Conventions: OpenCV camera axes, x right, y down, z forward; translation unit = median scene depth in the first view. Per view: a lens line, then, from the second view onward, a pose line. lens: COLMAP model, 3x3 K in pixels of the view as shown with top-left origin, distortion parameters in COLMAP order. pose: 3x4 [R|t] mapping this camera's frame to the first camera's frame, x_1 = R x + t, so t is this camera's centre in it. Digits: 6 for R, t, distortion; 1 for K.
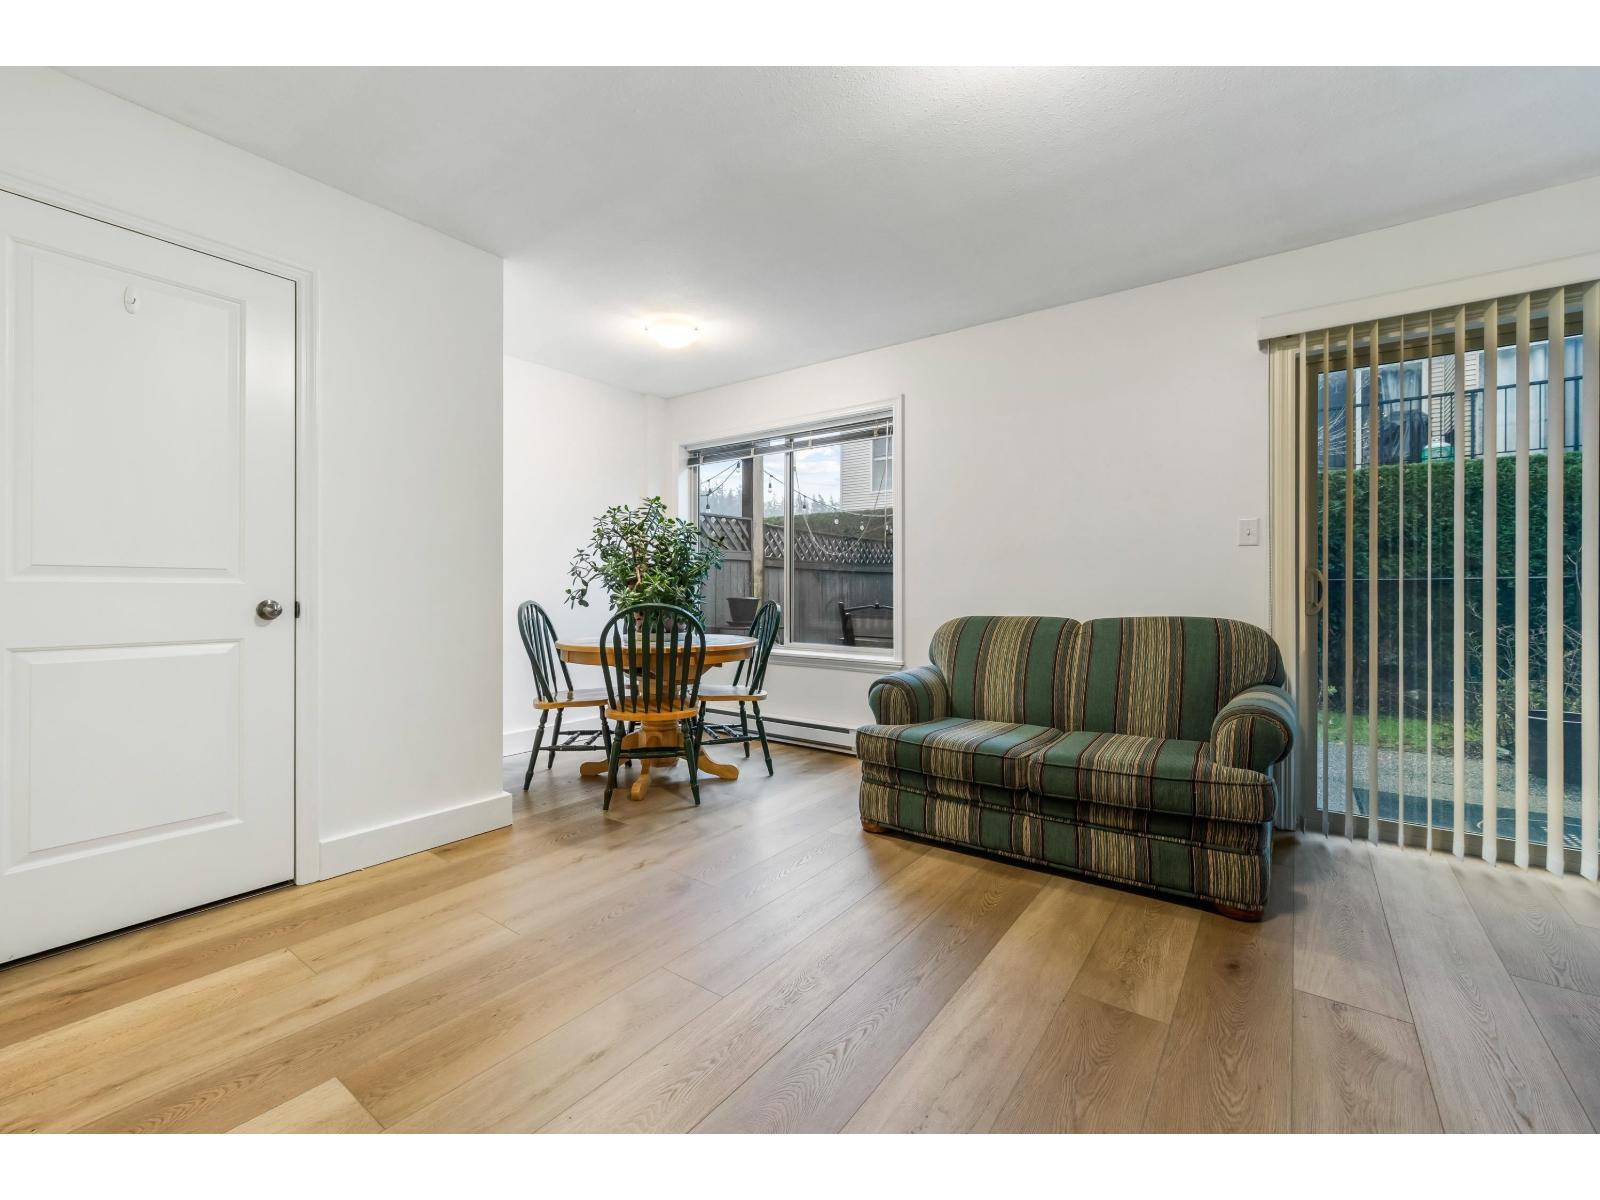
lens RADIAL K [[674.1, 0, 805.2], [0, 674.1, 594.0], [0, 0, 1]] dist [0.000926, 0.000097]
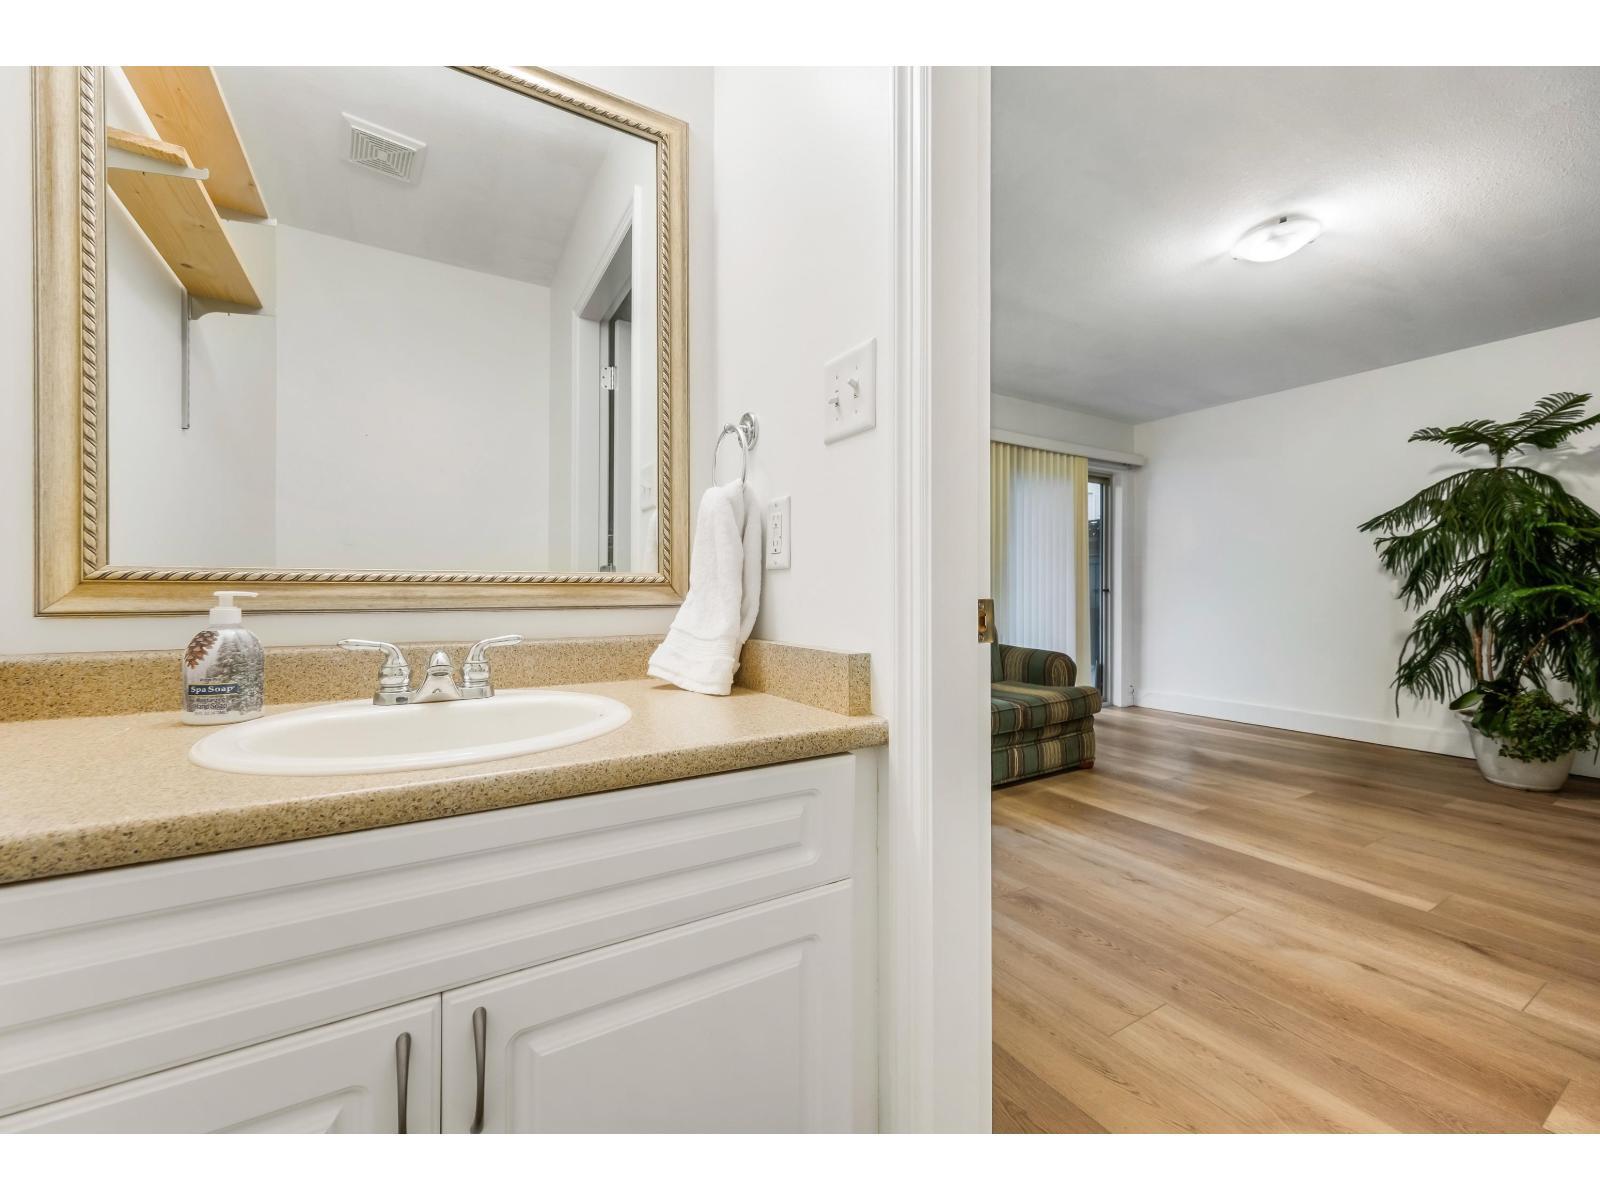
lens RADIAL K [[634.5, 0, 800.0], [0, 634.5, 600.0], [0, 0, 1]] dist [0.001297, 0.000536]
pose [[0.384384, -0.005281, 0.923158, -1.077696], [0.008526, 0.999961, 0.002171, 0.018149], [-0.923134, 0.007036, 0.384415, 0.931050]]
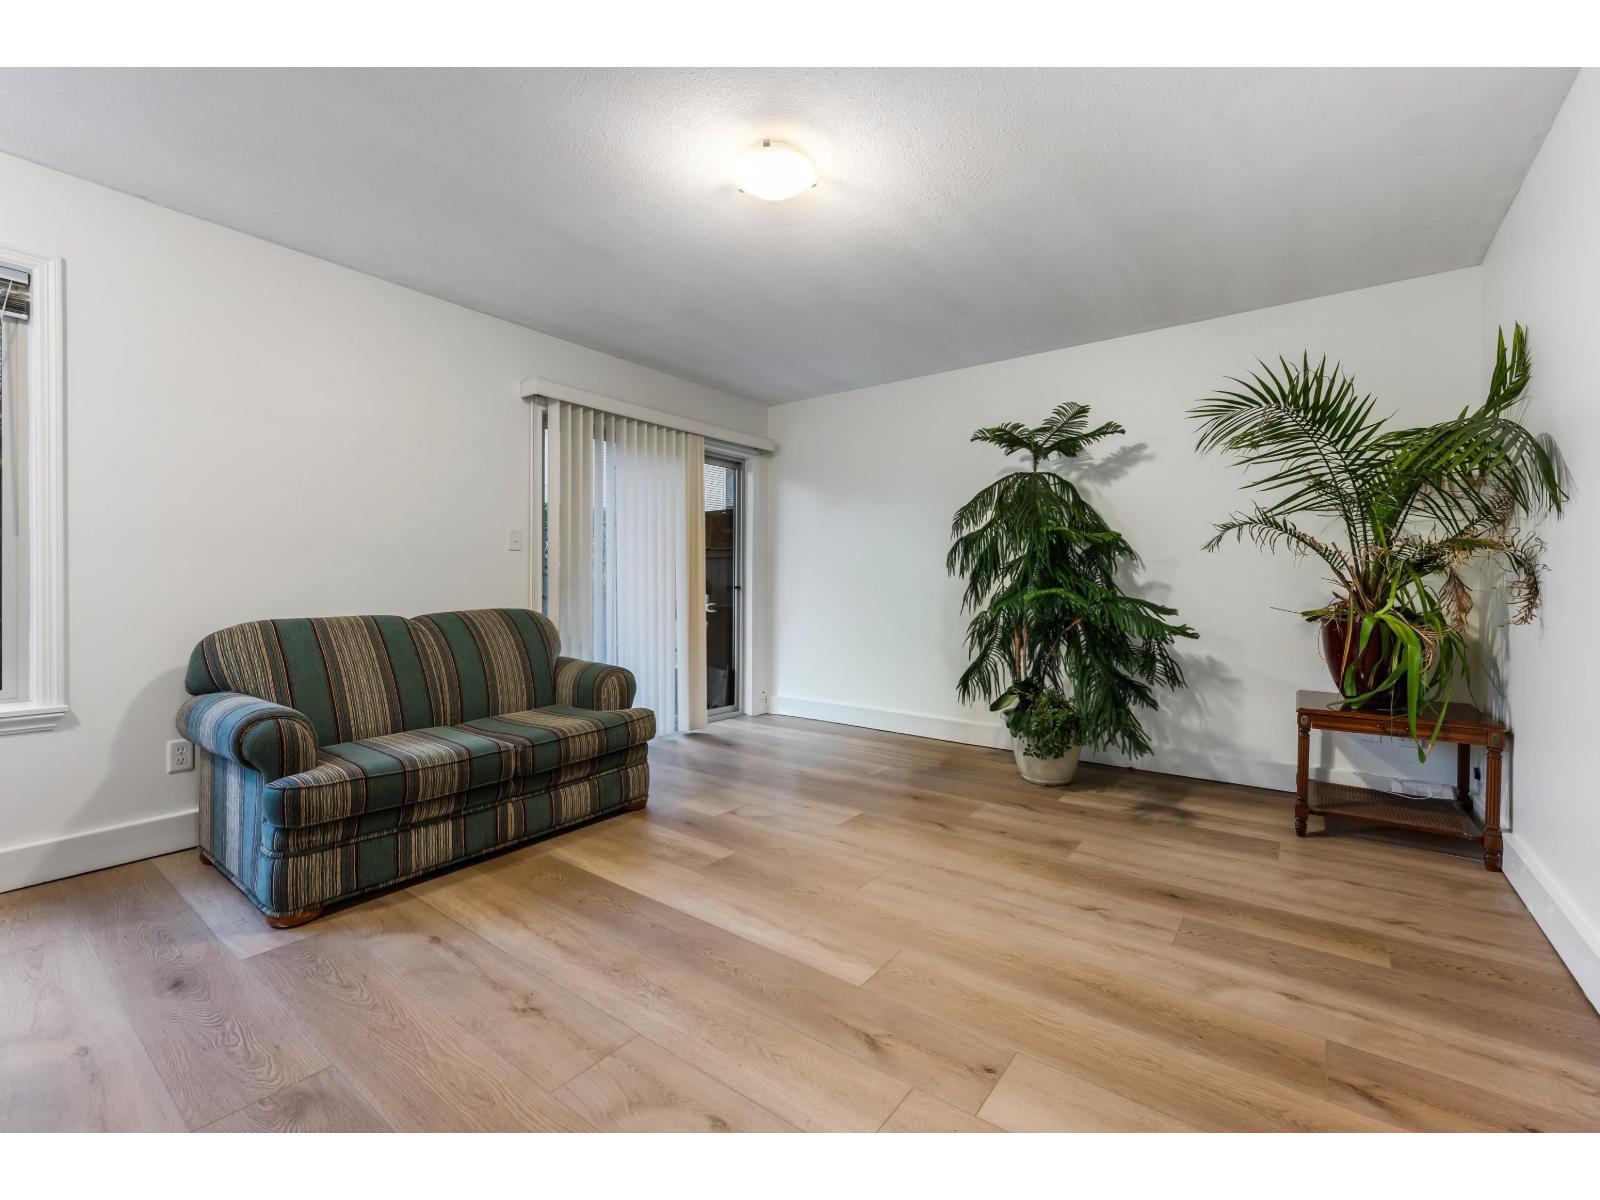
lens RADIAL K [[674.1, 0, 805.2], [0, 674.1, 594.0], [0, 0, 1]] dist [0.000926, 0.000097]
pose [[0.011039, -0.008367, 0.999904, -0.725005], [0.007880, 0.999935, 0.008281, 0.002530], [-0.999908, 0.007788, 0.011104, 0.545677]]
